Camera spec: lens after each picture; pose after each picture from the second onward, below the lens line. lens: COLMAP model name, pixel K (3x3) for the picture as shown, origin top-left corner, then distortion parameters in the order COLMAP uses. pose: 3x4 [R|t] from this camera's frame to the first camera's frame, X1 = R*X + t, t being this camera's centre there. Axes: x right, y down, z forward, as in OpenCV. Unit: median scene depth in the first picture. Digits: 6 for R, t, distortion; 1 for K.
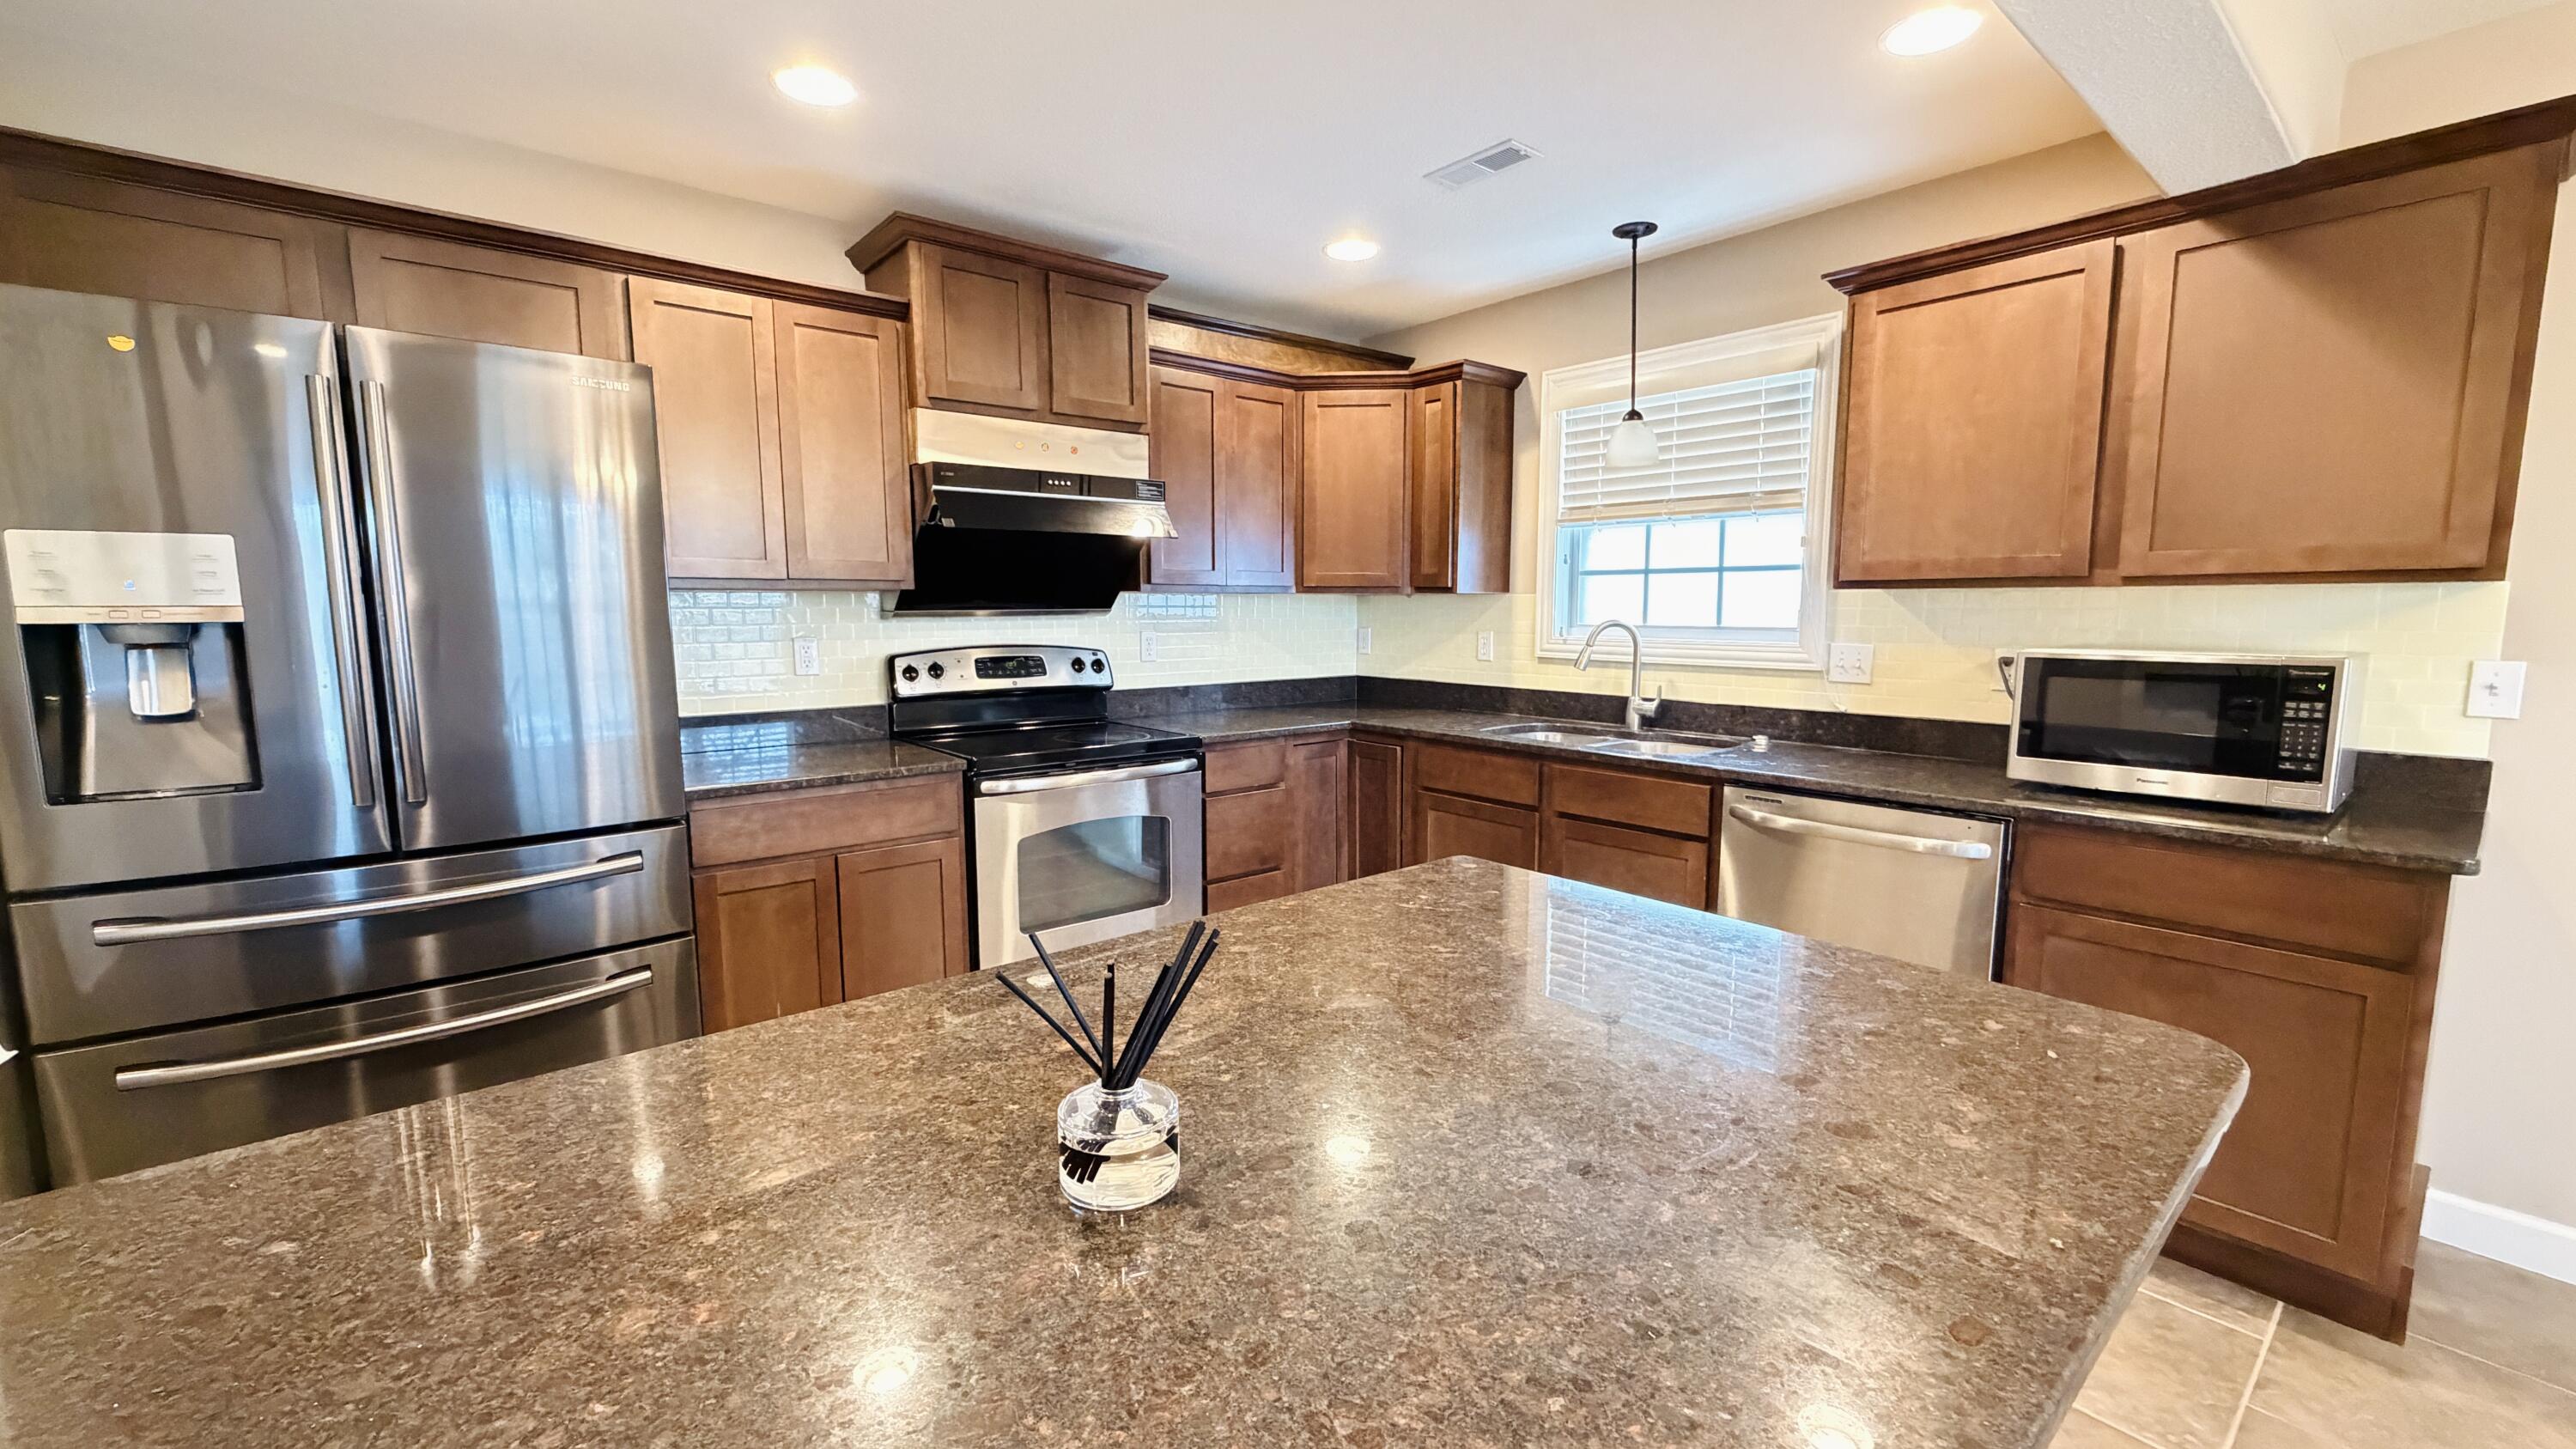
lens RADIAL K [[1026.1, 0, 1280.6], [0, 1026.1, 730.2], [0, 0, 1]] dist [0.000458, 0.000276]
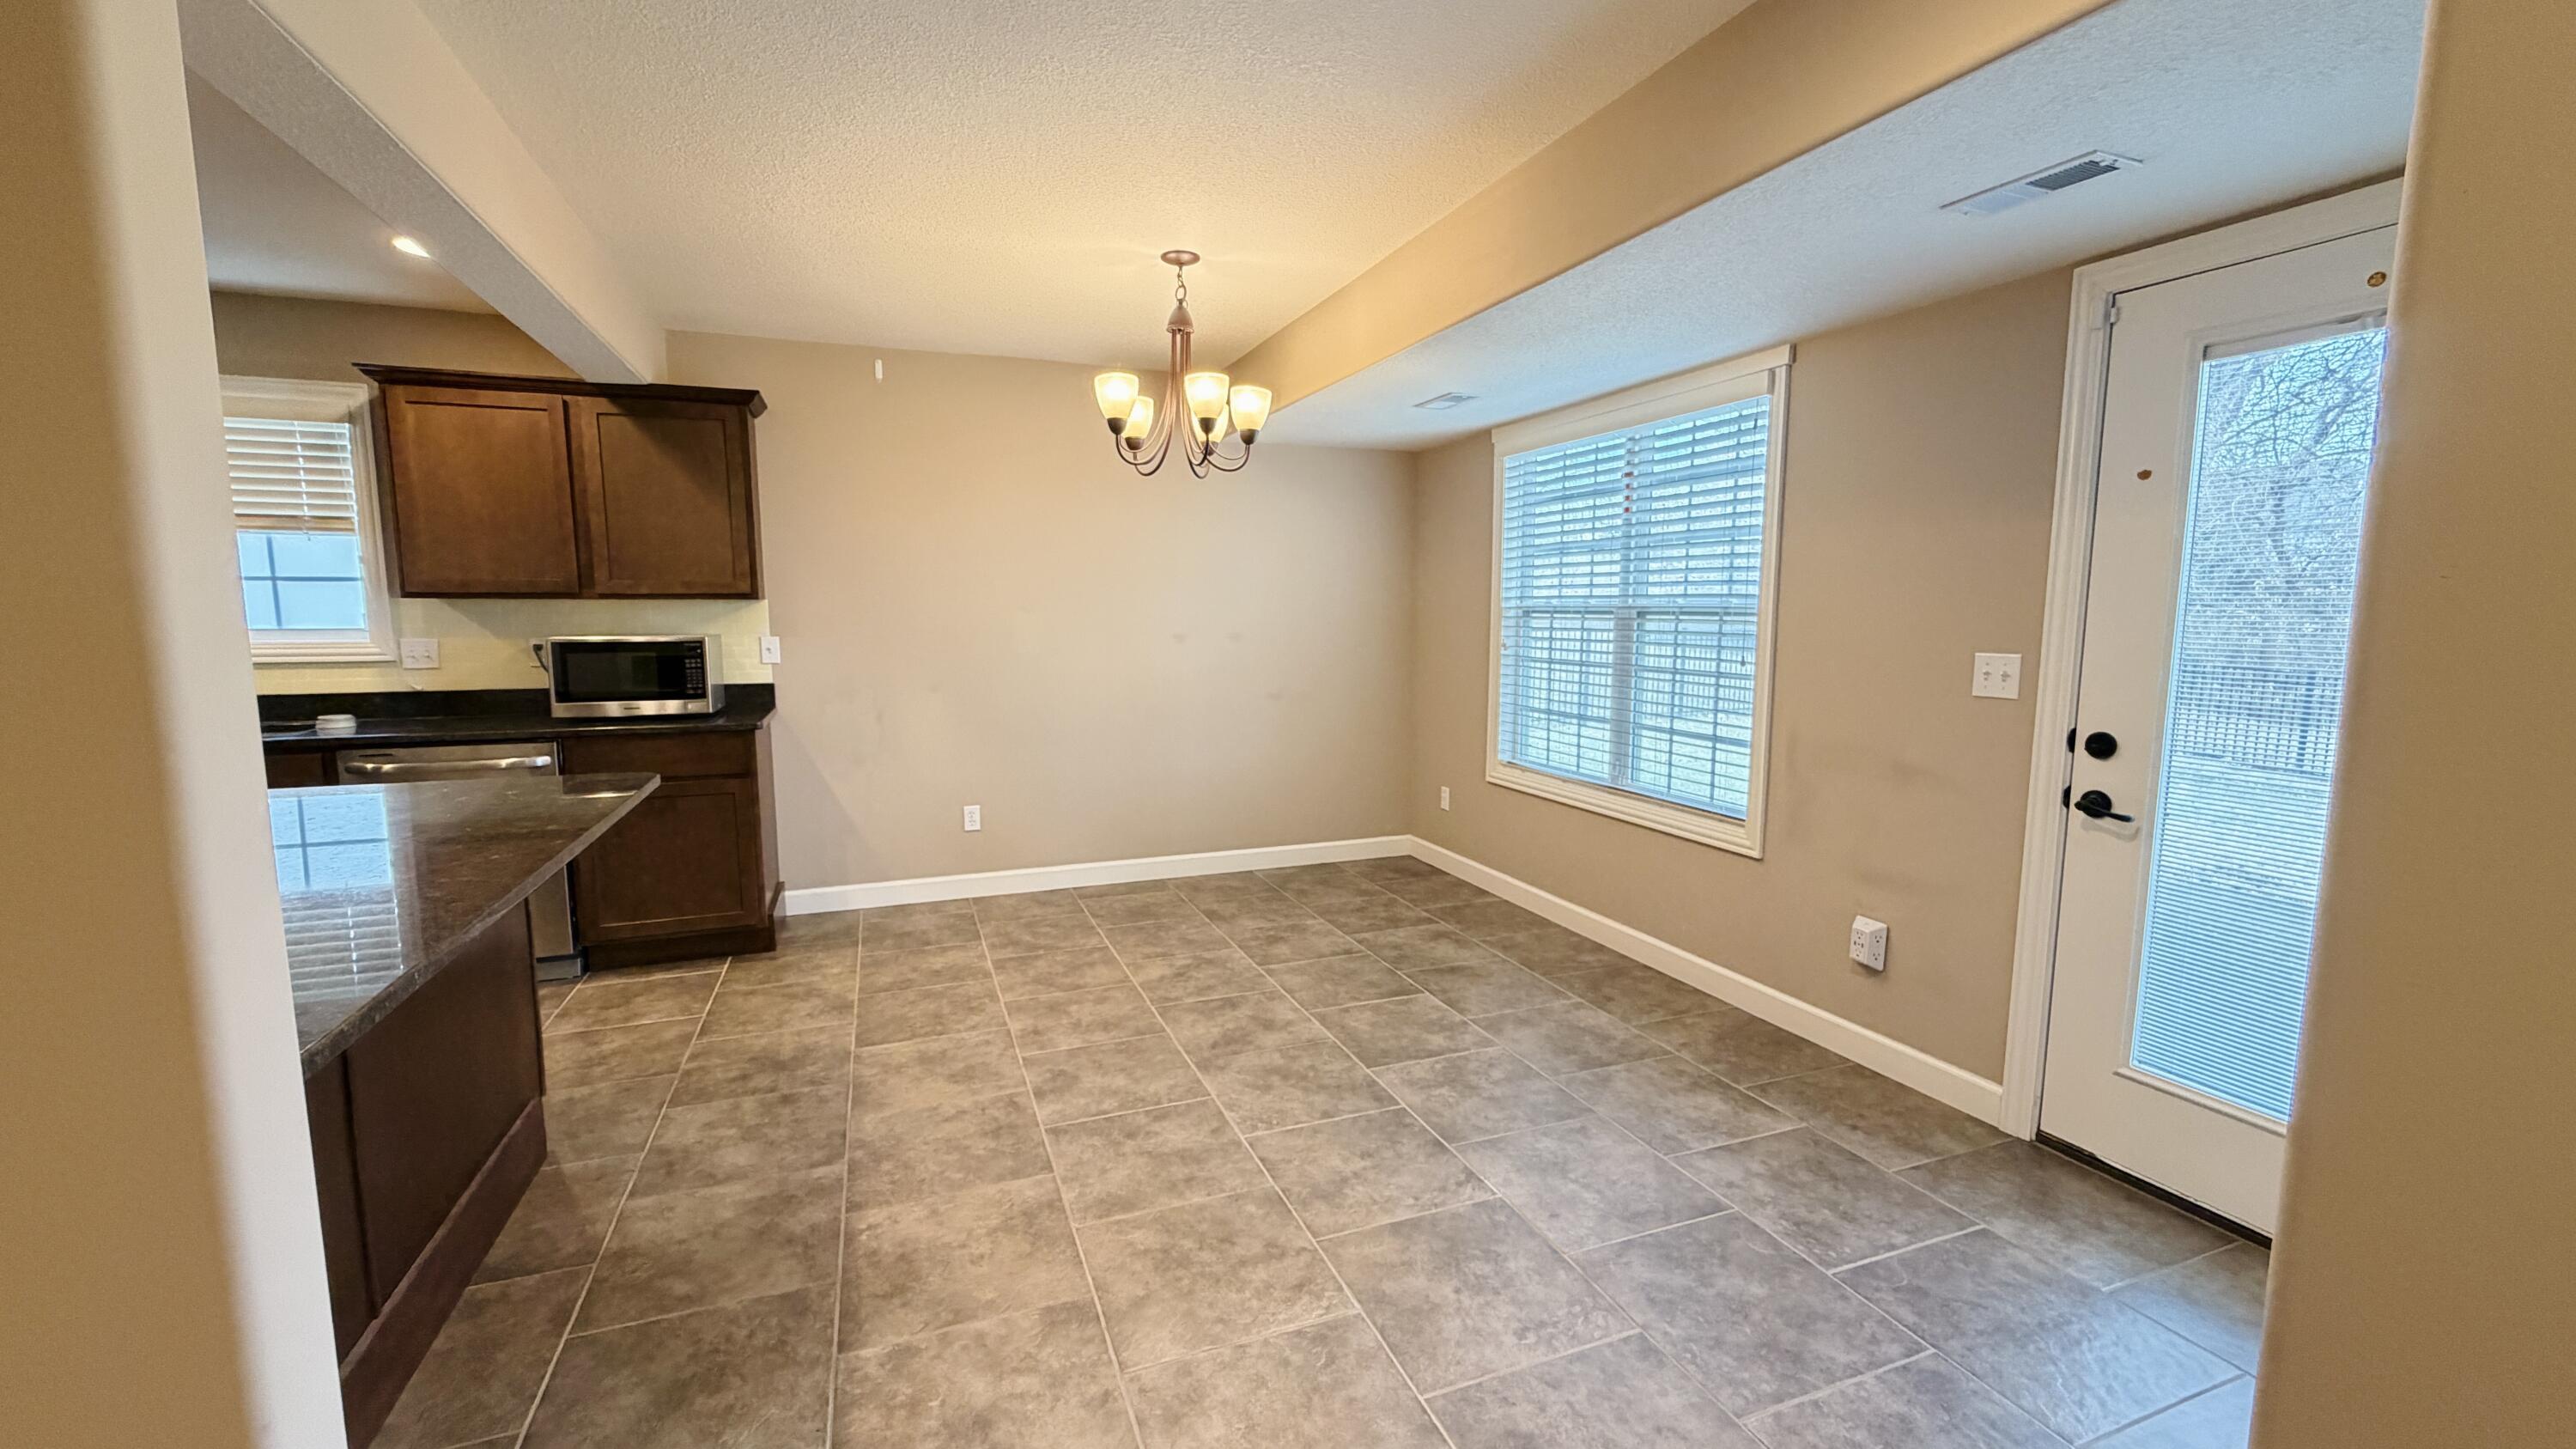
lens RADIAL K [[1026.1, 0, 1280.6], [0, 1026.1, 730.2], [0, 0, 1]] dist [0.000458, 0.000276]
pose [[0.314137, -0.109474, 0.943045, -0.330981], [0.112800, 0.990597, 0.077419, 0.051237], [-0.942653, 0.082055, 0.323532, -0.434581]]
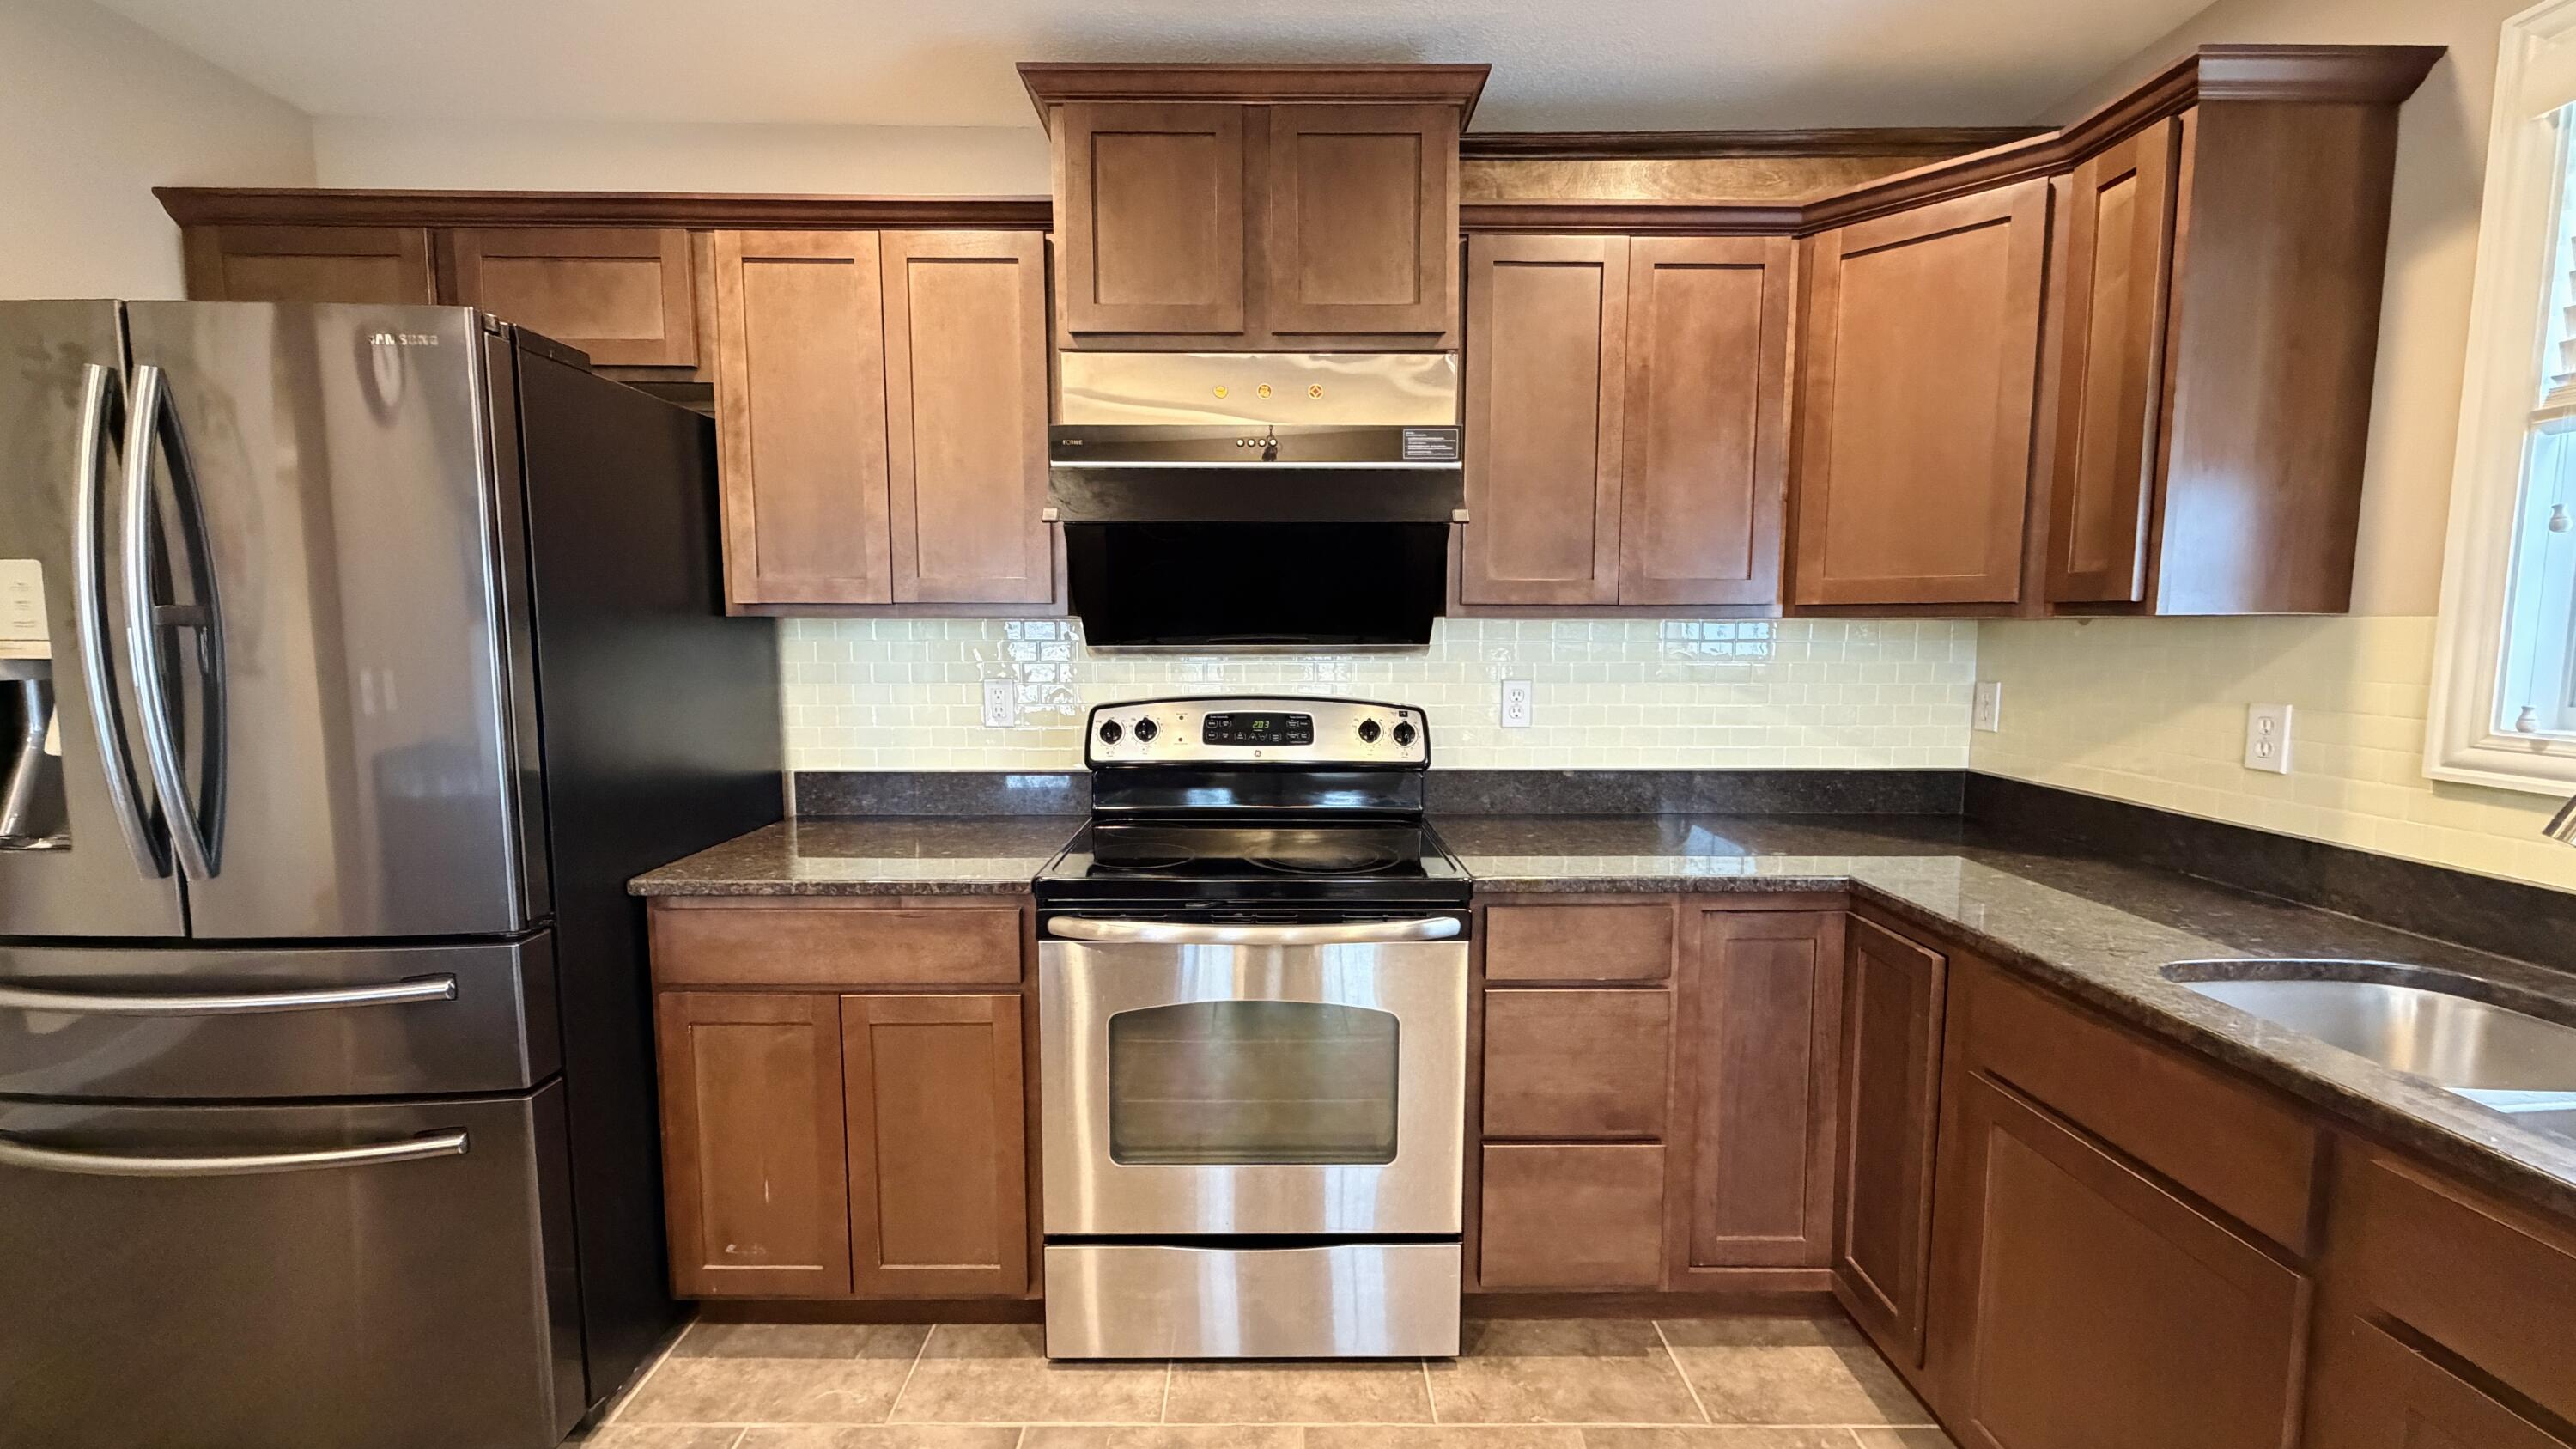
lens RADIAL K [[1026.1, 0, 1280.6], [0, 1026.1, 730.2], [0, 0, 1]] dist [0.000458, 0.000276]
pose [[0.777772, 0.062959, -0.625386, 0.183509], [-0.078331, 0.996923, 0.002945, -0.068180], [0.623647, 0.046697, 0.780310, 0.509643]]
